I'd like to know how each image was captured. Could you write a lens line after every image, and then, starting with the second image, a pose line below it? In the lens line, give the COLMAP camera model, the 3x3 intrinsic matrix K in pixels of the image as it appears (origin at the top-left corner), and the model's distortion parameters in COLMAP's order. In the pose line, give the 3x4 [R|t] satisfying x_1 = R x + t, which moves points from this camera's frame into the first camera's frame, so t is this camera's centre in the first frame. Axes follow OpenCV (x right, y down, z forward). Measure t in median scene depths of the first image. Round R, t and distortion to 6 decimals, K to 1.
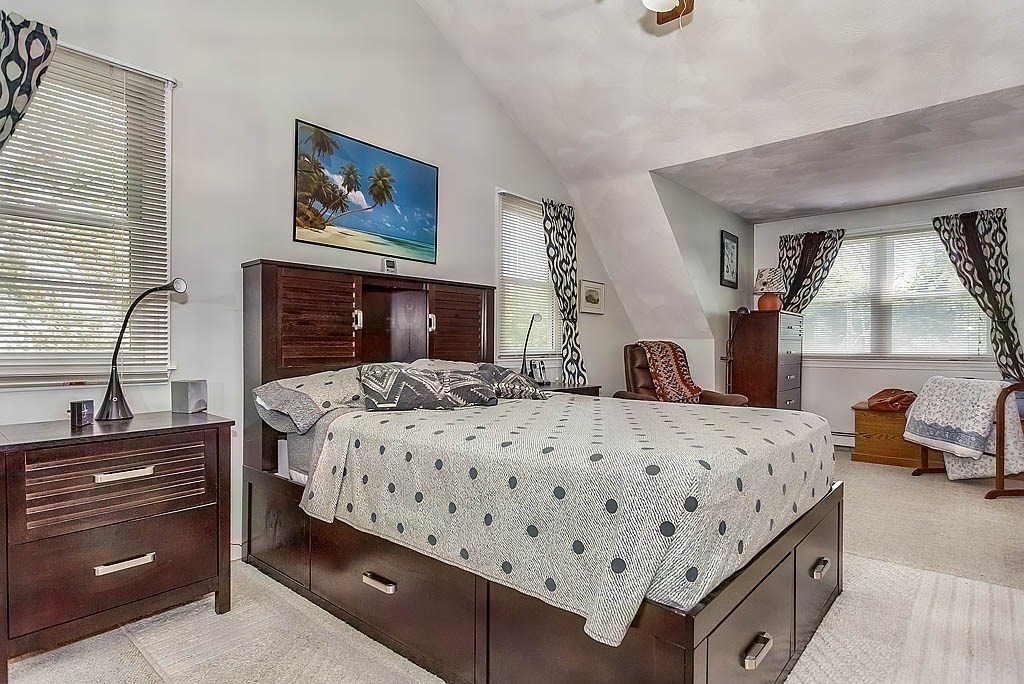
lens RADIAL K [[551.2, 0, 513.4], [0, 551.2, 344.7], [0, 0, 1]] dist [0.001680, -0.000218]
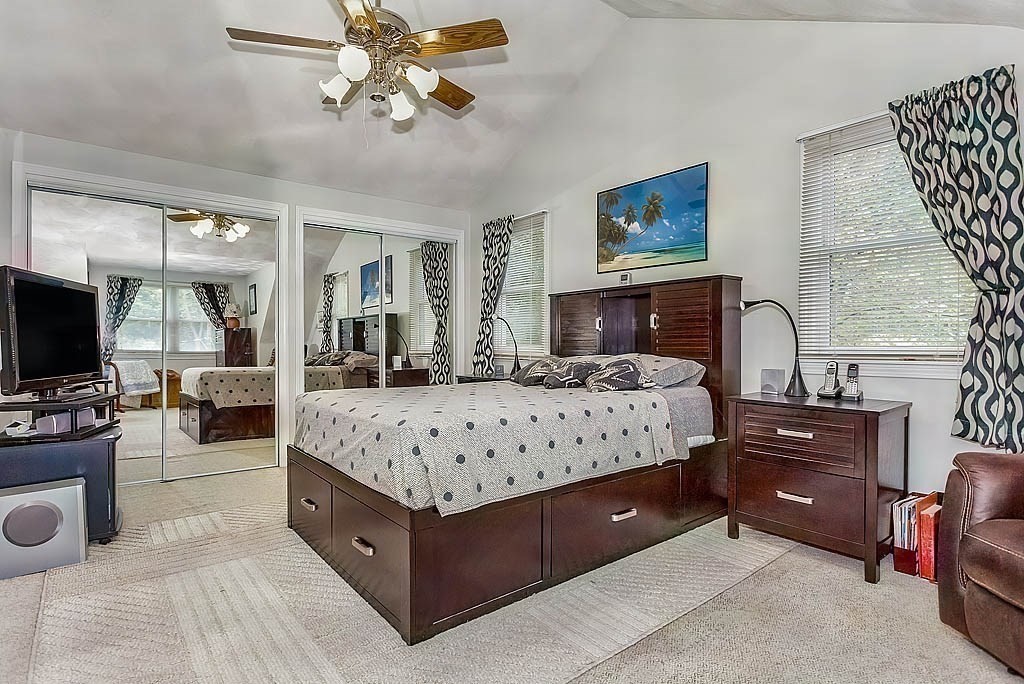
lens RADIAL K [[519.3, 0, 513.6], [0, 519.3, 343.3], [0, 0, 1]] dist [-0.006687, -0.000339]
pose [[-0.174725, 0.008298, -0.984582, 0.980330], [0.016027, 0.999856, 0.005582, -0.006648], [0.984487, -0.014805, -0.174833, 0.940835]]
